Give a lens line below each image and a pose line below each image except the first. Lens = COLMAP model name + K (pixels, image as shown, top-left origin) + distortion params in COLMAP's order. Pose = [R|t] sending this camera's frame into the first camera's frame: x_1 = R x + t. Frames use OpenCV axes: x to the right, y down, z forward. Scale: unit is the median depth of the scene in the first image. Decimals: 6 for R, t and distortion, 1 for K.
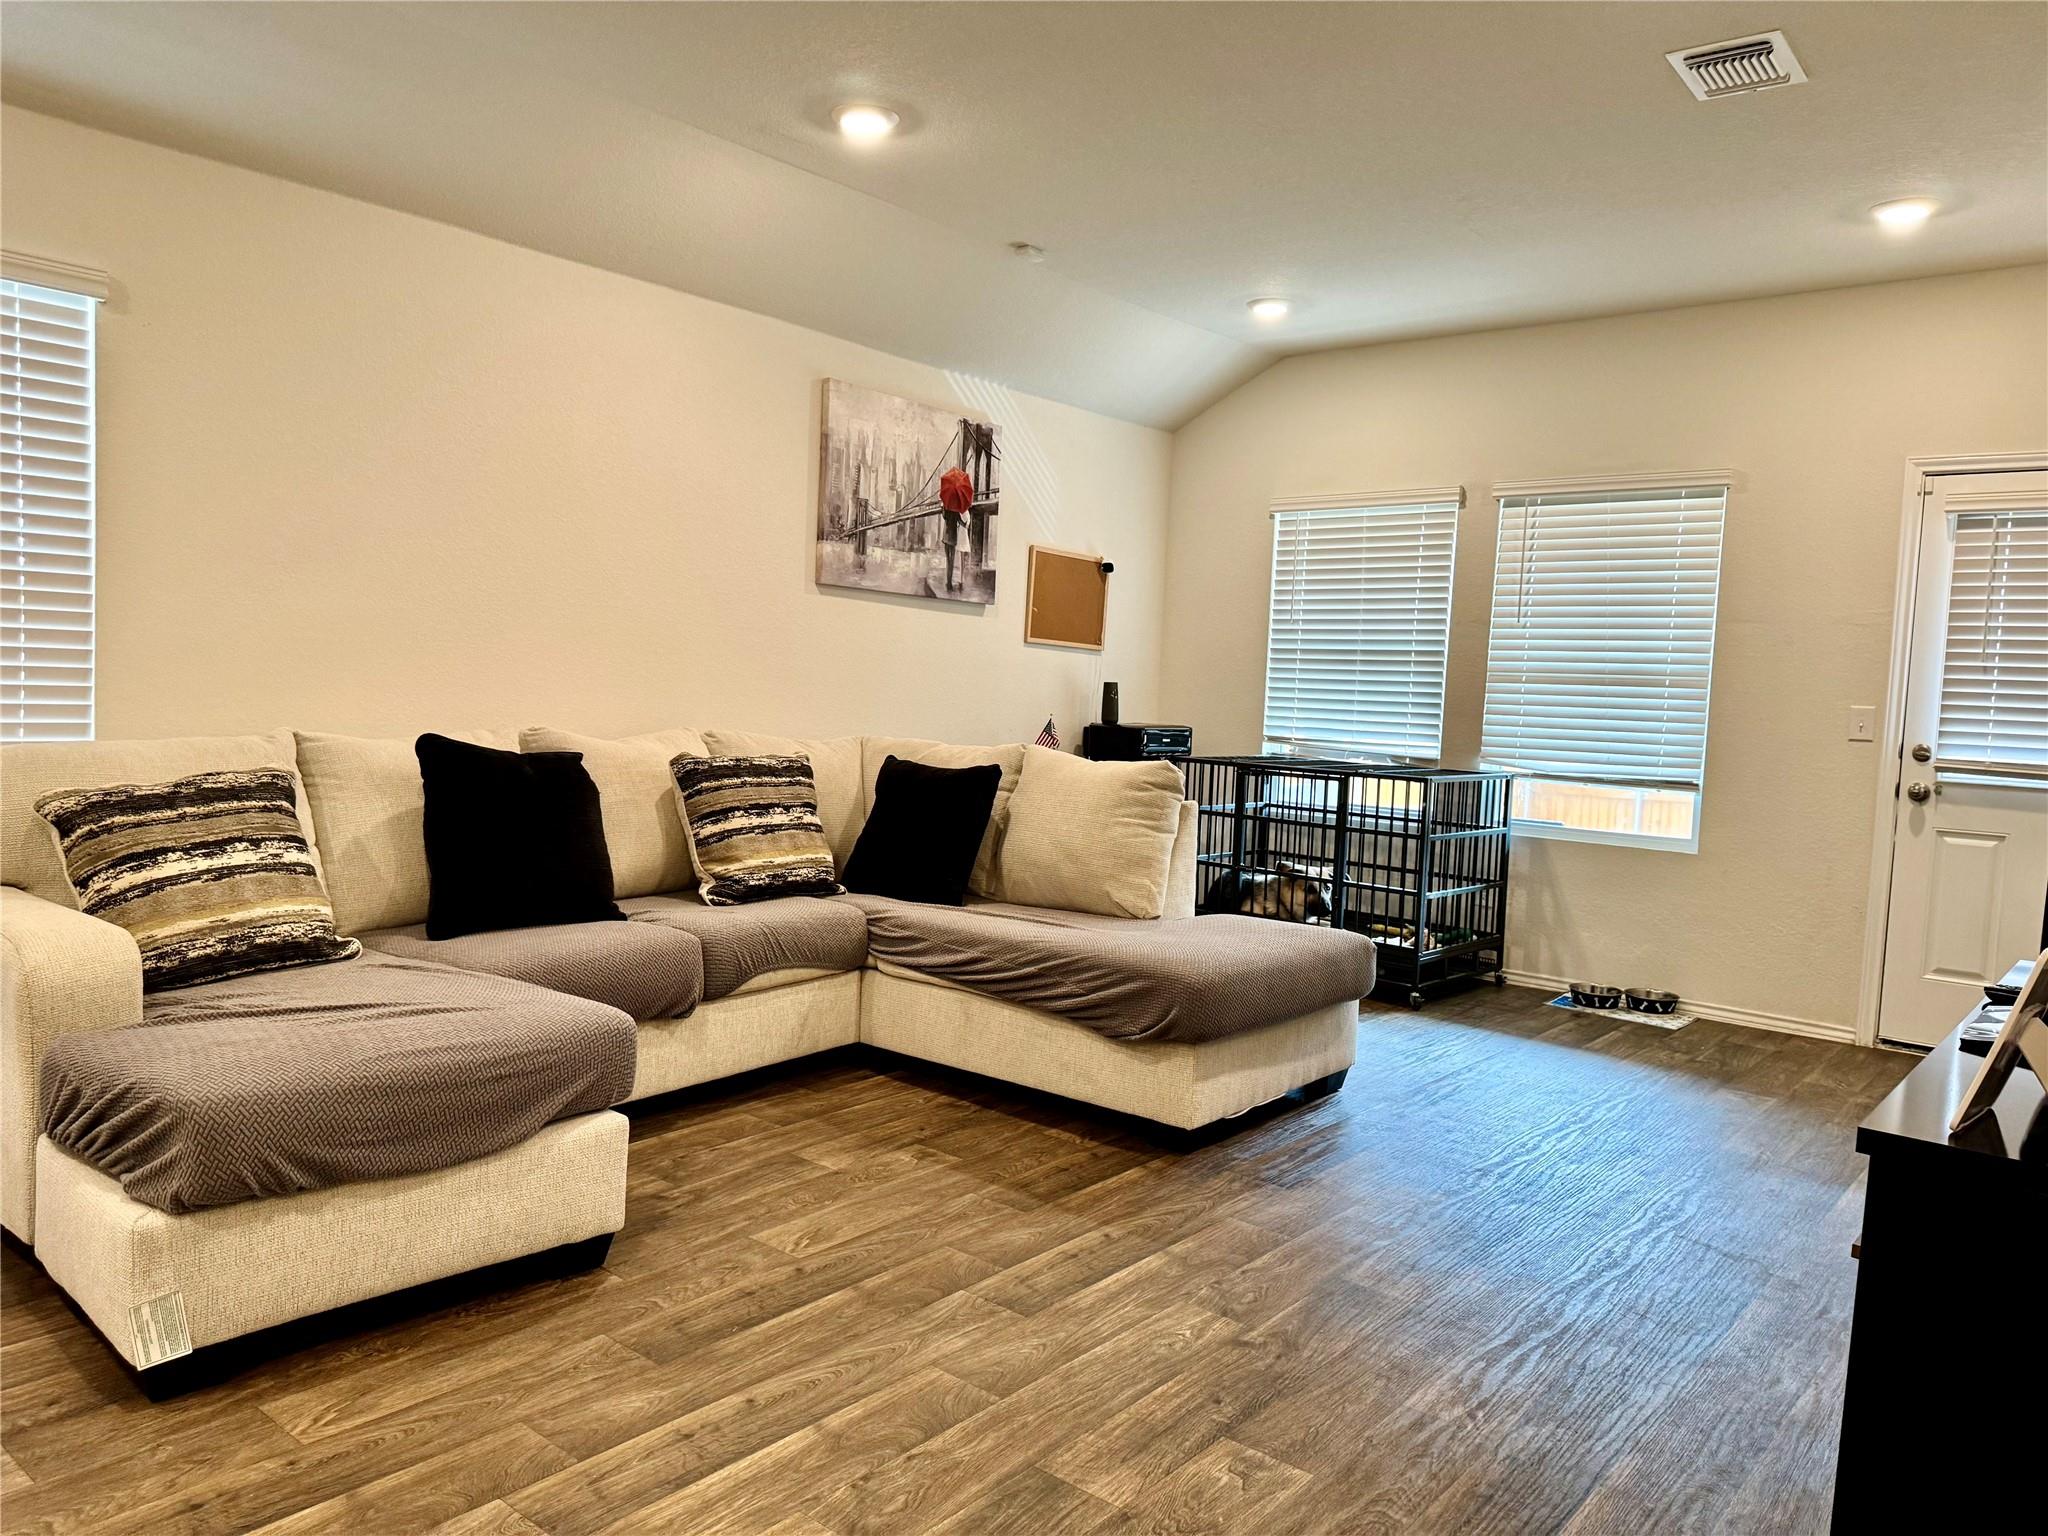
lens RADIAL K [[1426.4, 0, 1024.0], [0, 1426.4, 768.0], [0, 0, 1]] dist [0.131097, -0.164531]
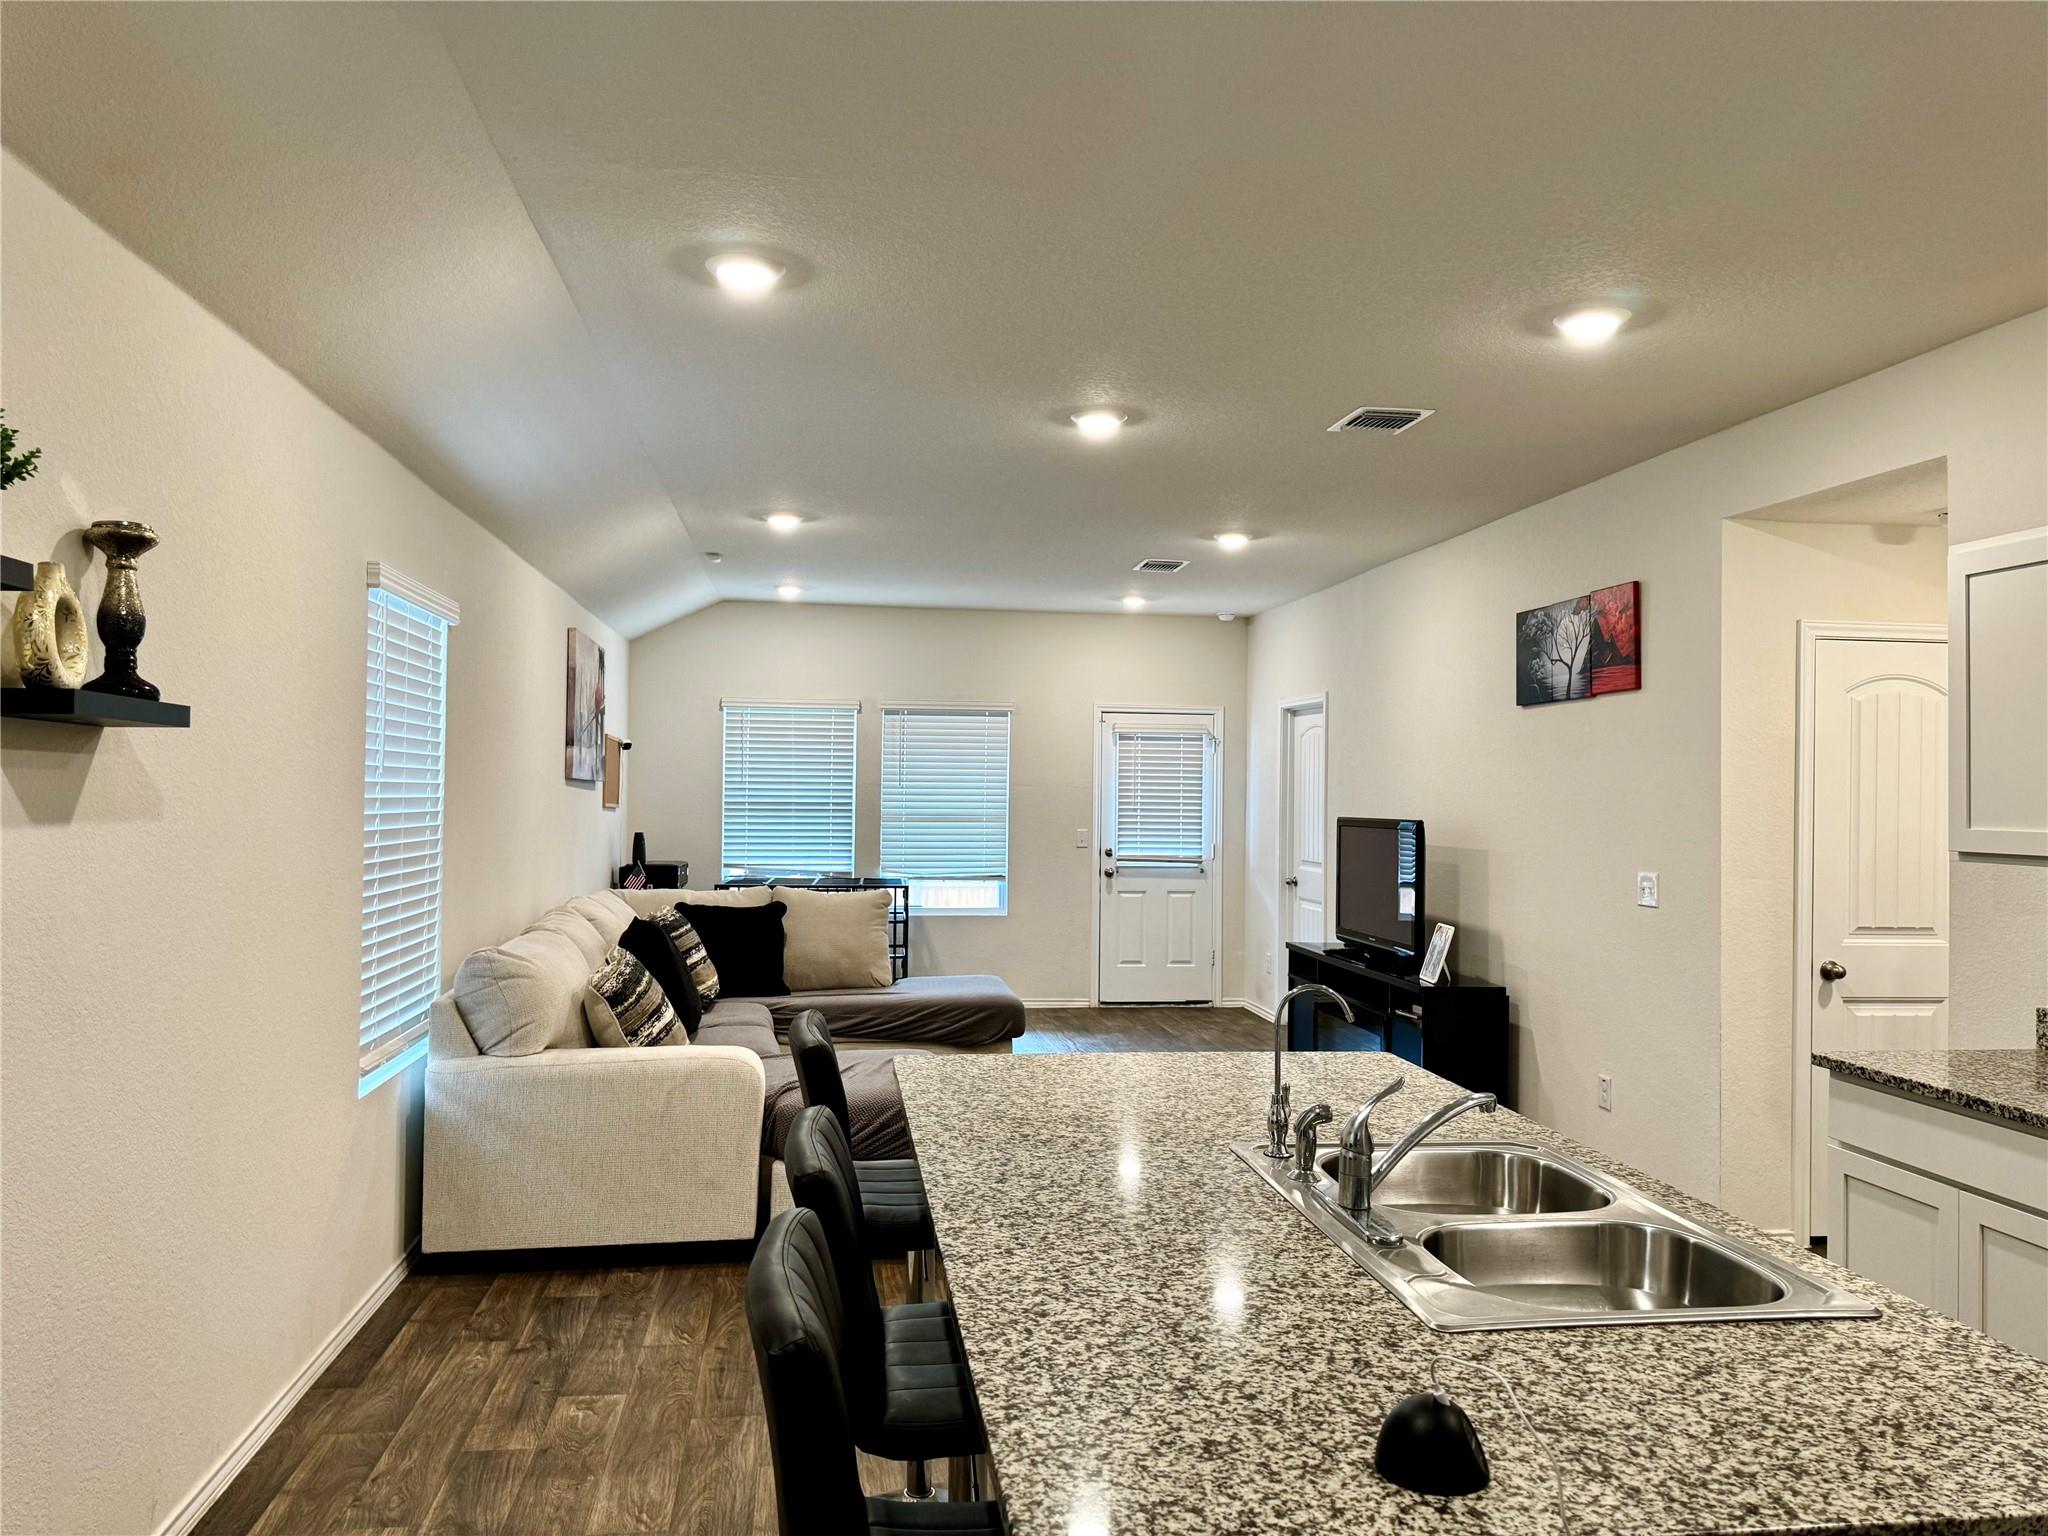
lens RADIAL K [[1404.9, 0, 1024.0], [0, 1404.9, 768.0], [0, 0, 1]] dist [0.000273, 0.009851]
pose [[0.675345, -0.022156, 0.737169, -0.793378], [0.064462, 0.997497, -0.029076, -0.070235], [-0.734680, 0.067155, 0.675082, -0.187812]]
